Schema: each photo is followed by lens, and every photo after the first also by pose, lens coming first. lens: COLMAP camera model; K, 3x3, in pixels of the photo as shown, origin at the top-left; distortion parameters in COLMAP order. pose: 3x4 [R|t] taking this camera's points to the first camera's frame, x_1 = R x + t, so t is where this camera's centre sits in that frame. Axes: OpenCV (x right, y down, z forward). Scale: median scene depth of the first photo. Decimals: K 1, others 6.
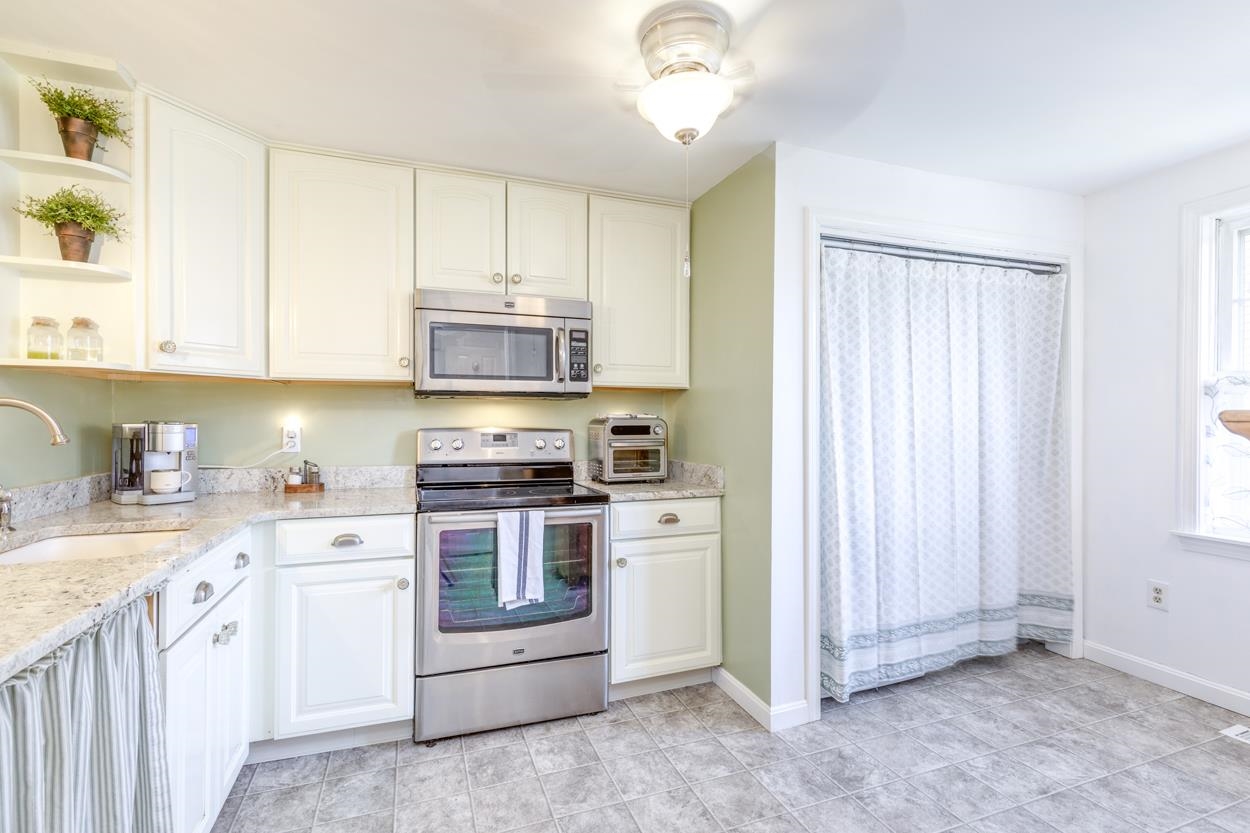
lens RADIAL K [[565.4, 0, 624.9], [0, 565.4, 420.7], [0, 0, 1]] dist [0.009071, -0.001124]
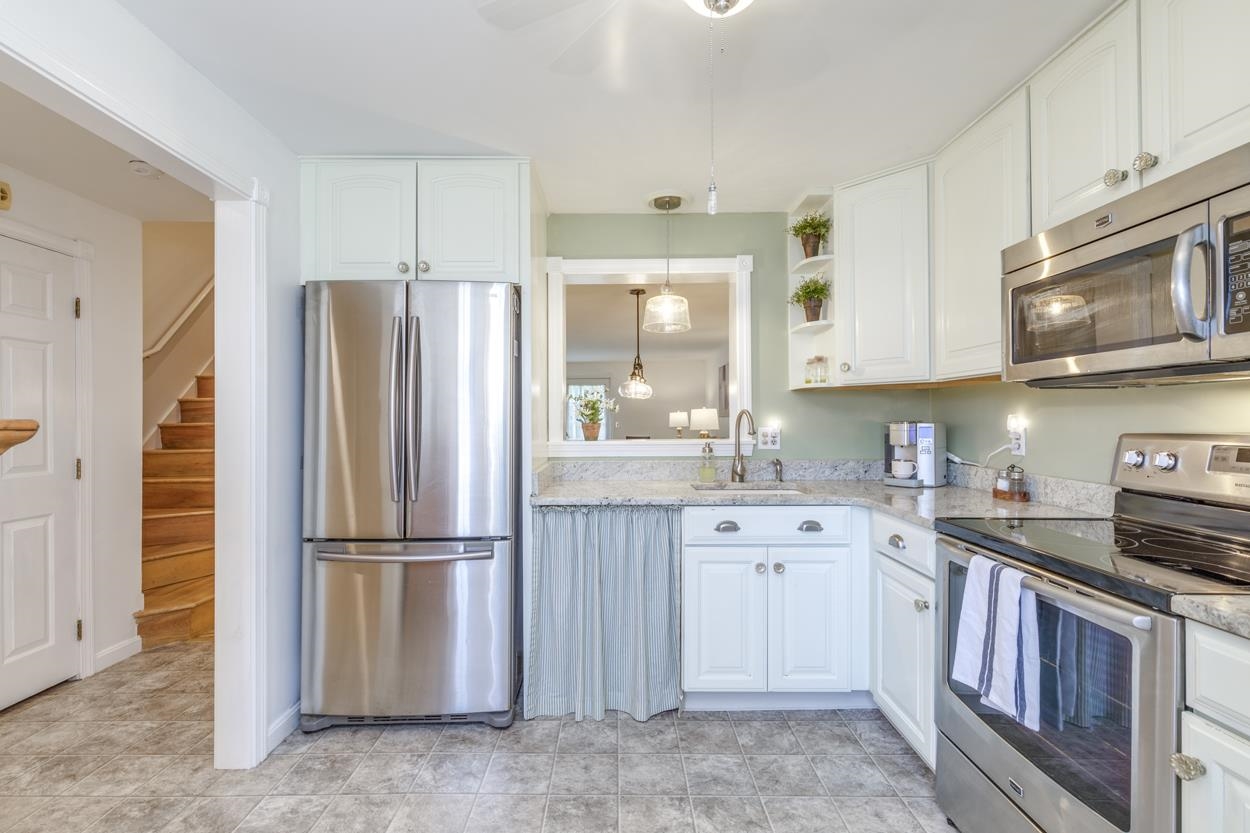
lens RADIAL K [[565.4, 0, 616.1], [0, 565.4, 419.8], [0, 0, 1]] dist [0.009071, -0.001124]
pose [[-0.350249, 0.001594, -0.936655, 0.573088], [0.002793, 0.999996, 0.000657, -0.004736], [0.936652, -0.002386, -0.350252, 0.821798]]
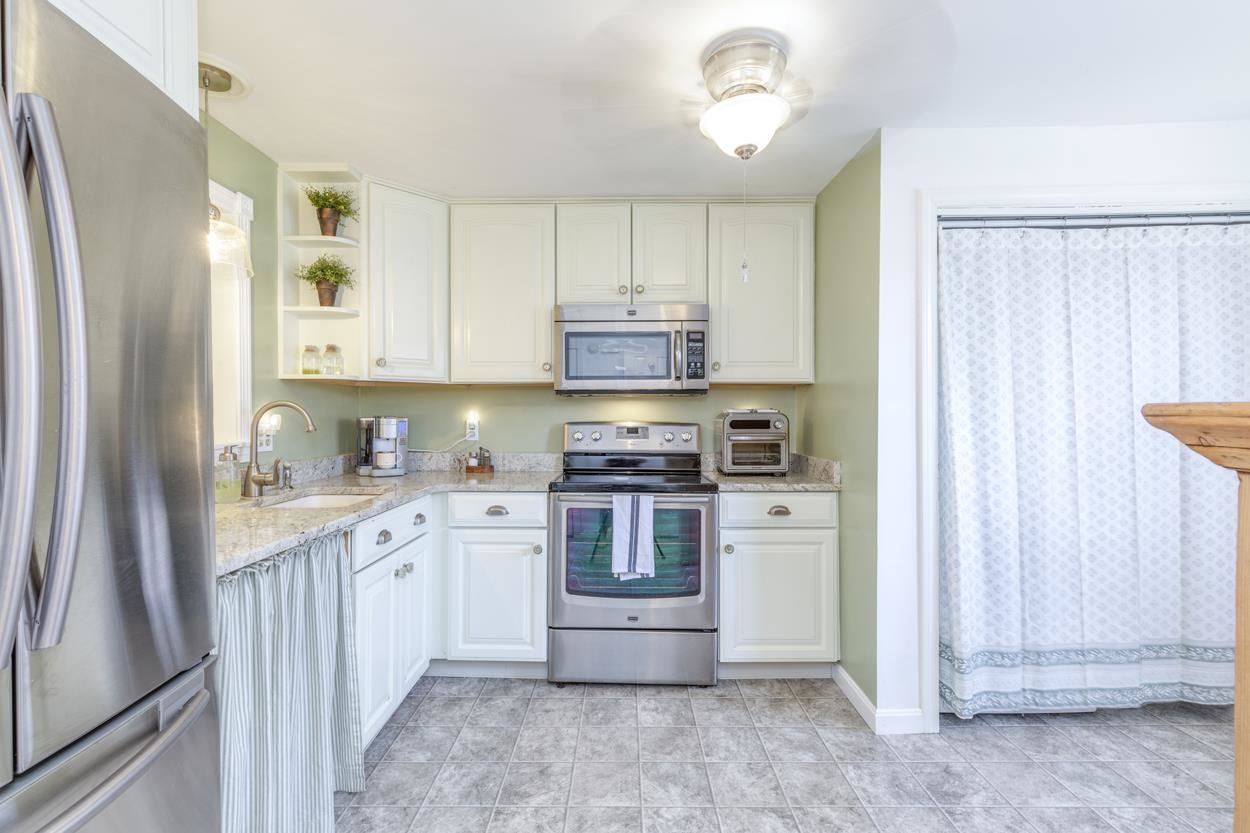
lens RADIAL K [[565.4, 0, 626.4], [0, 565.4, 415.2], [0, 0, 1]] dist [0.009071, -0.001124]
pose [[0.936150, -0.001027, -0.351601, 0.203428], [0.001089, 0.999999, -0.000022, -0.000461], [0.351601, -0.000362, 0.936150, -0.067151]]
